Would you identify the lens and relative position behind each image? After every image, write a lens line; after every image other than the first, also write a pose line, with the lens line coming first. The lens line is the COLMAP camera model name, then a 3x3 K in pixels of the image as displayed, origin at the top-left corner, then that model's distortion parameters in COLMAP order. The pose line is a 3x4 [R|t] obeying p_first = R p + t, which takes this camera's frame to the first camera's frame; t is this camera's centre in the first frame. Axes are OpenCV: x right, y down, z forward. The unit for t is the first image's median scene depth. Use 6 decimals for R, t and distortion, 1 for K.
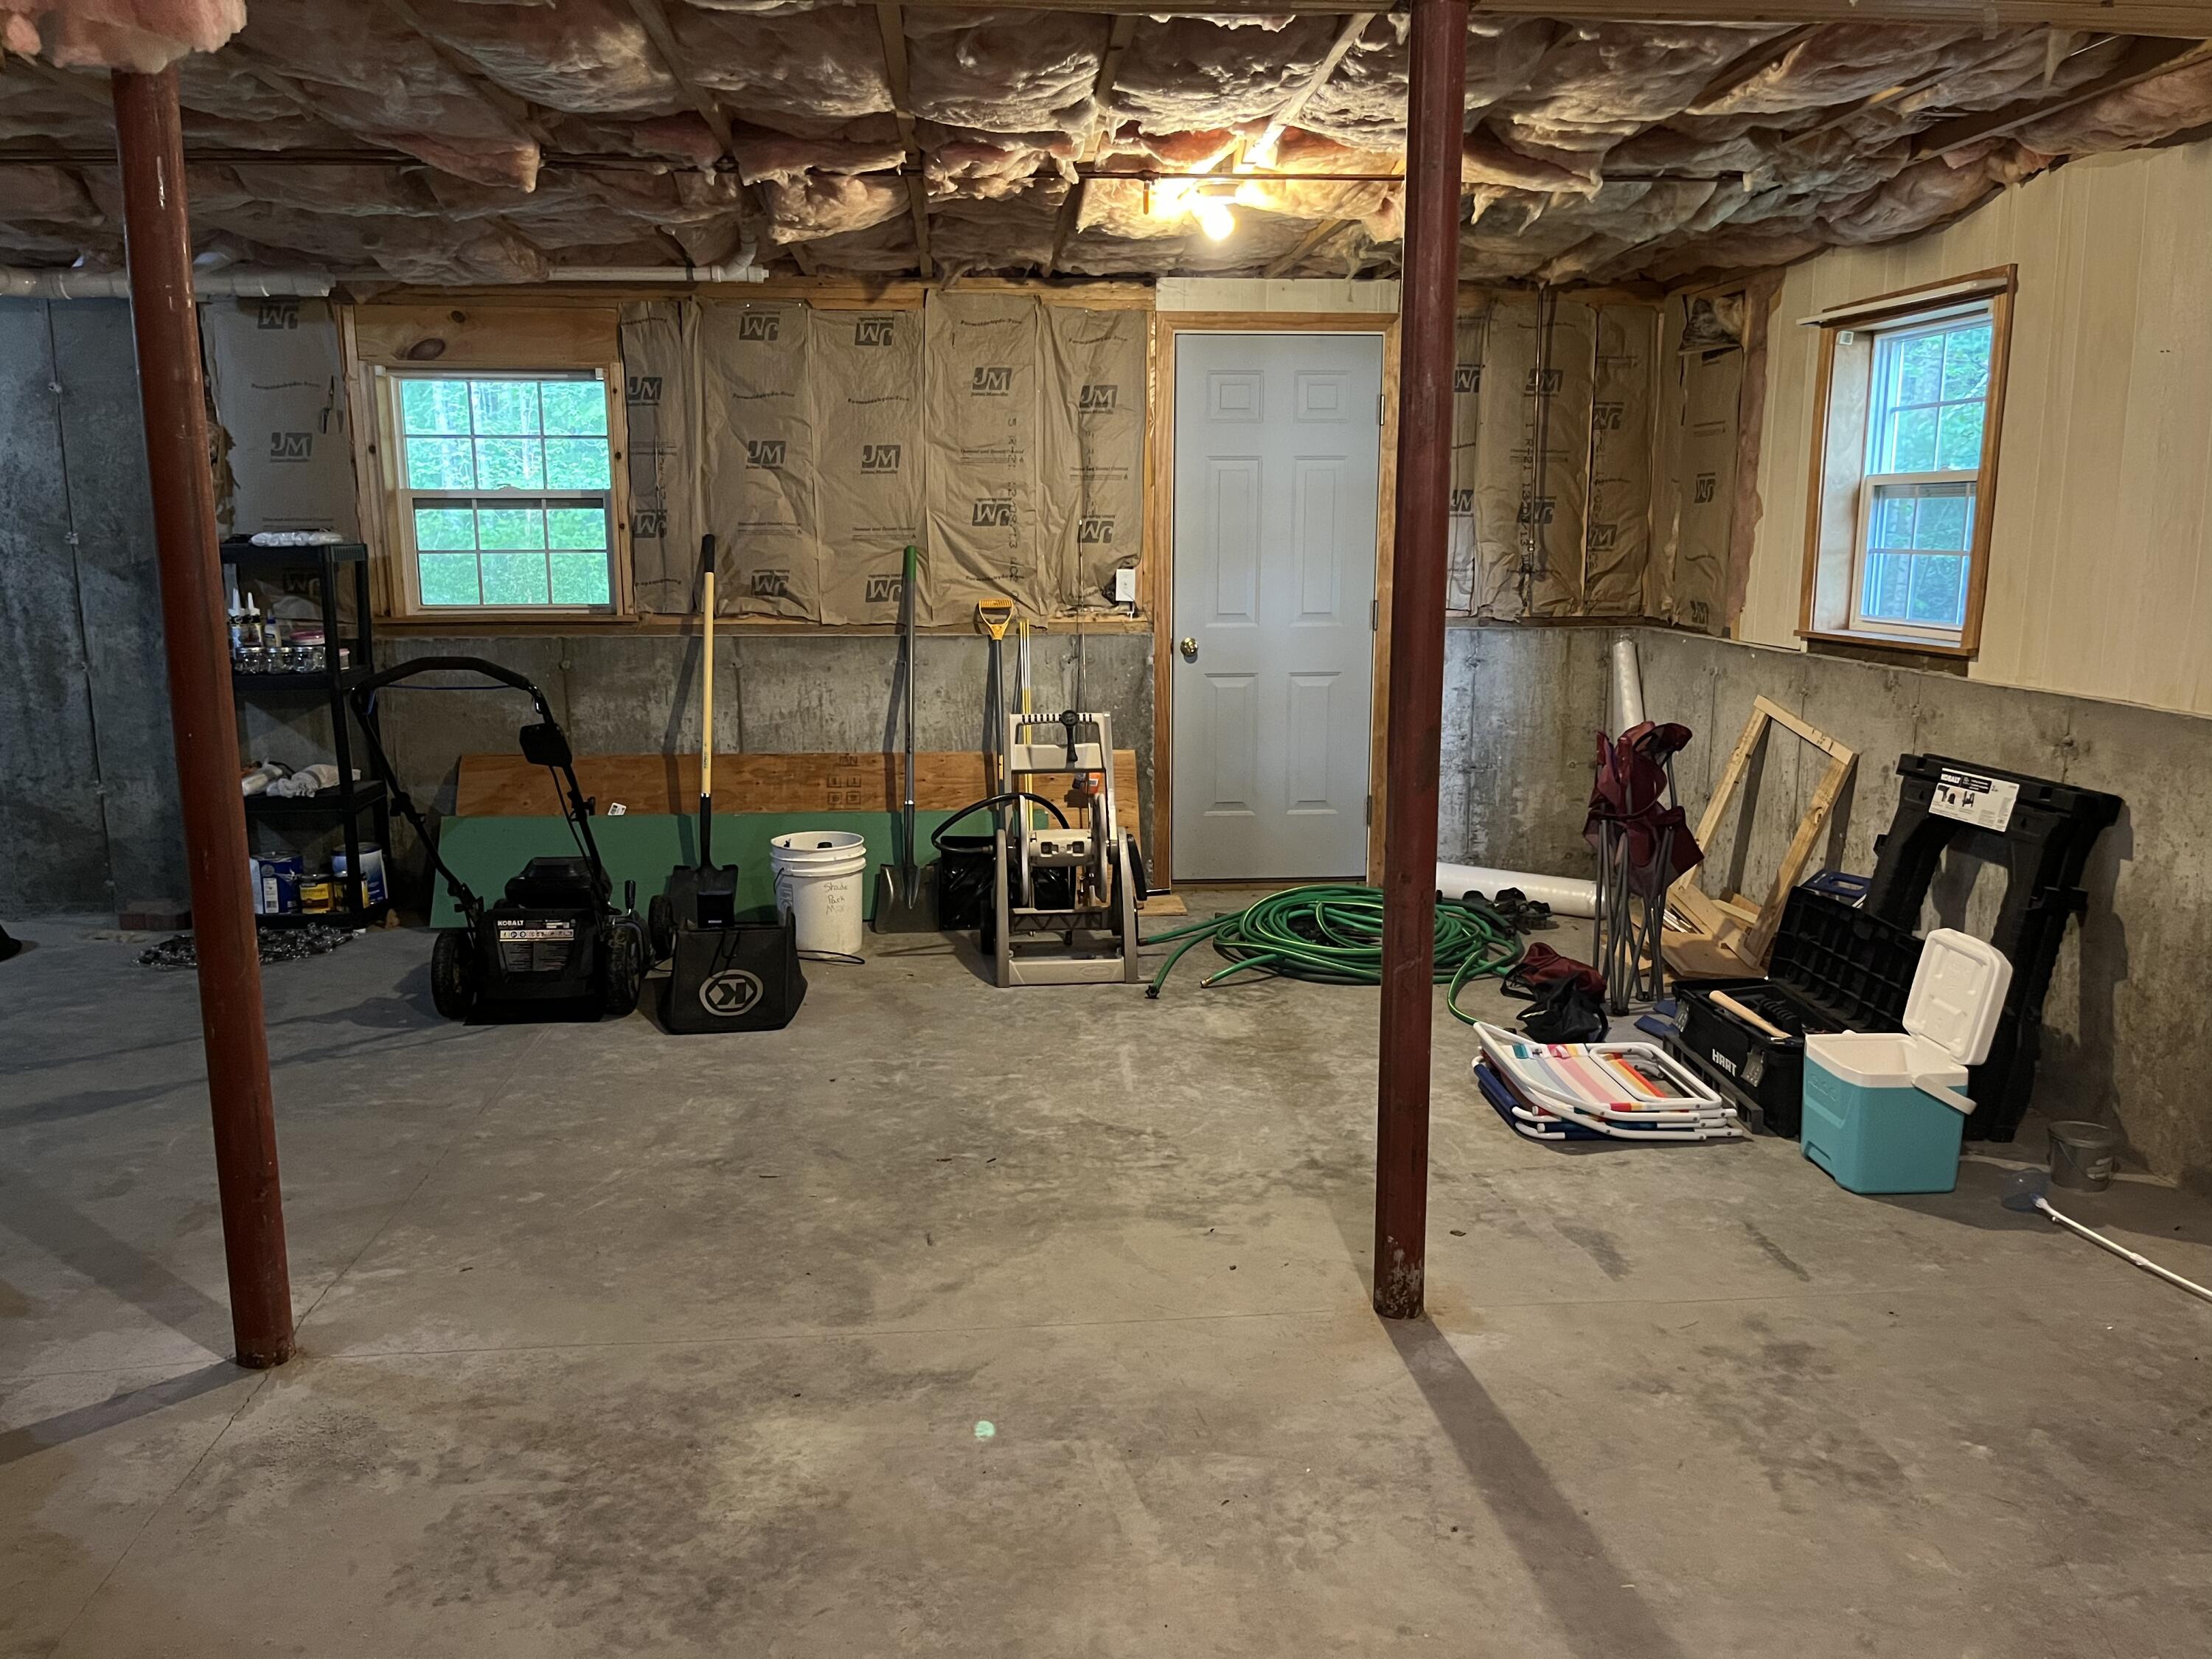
lens RADIAL K [[1667.2, 0, 1099.4], [0, 1667.2, 837.3], [0, 0, 1]] dist [0.047193, -0.076184]
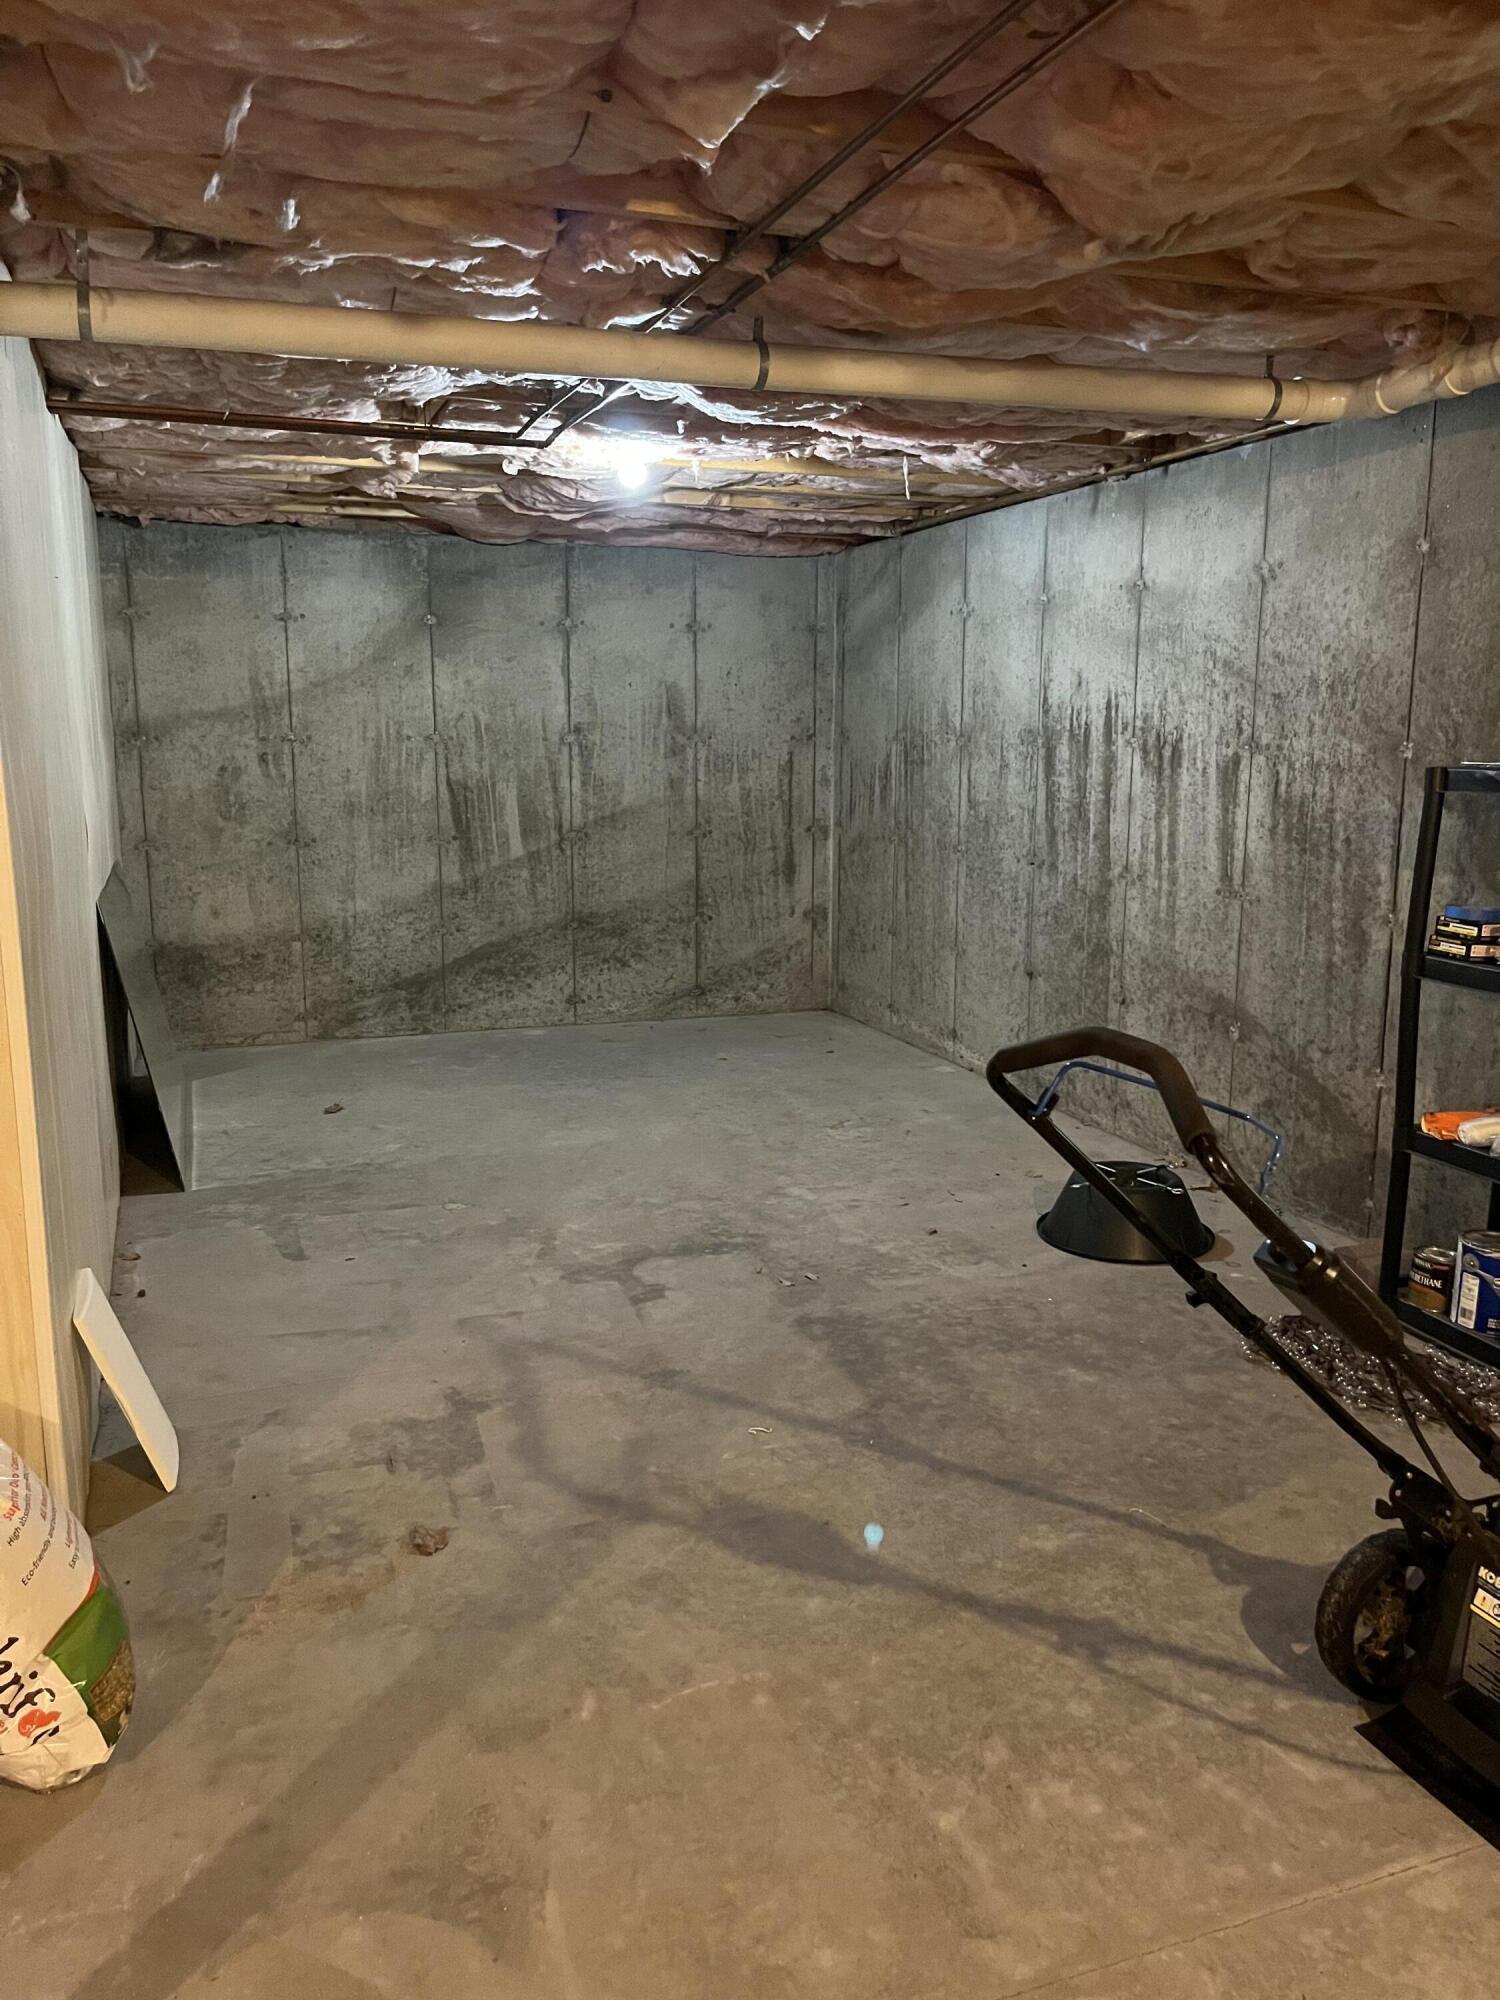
lens RADIAL K [[1507.4, 0, 753.7], [0, 1507.4, 1017.1], [0, 0, 1]] dist [0.047193, -0.076184]
pose [[0.263815, 0.184120, -0.946838, -0.030239], [-0.180711, 0.973667, 0.138986, -0.116560], [0.947494, 0.134438, 0.290140, 0.611172]]
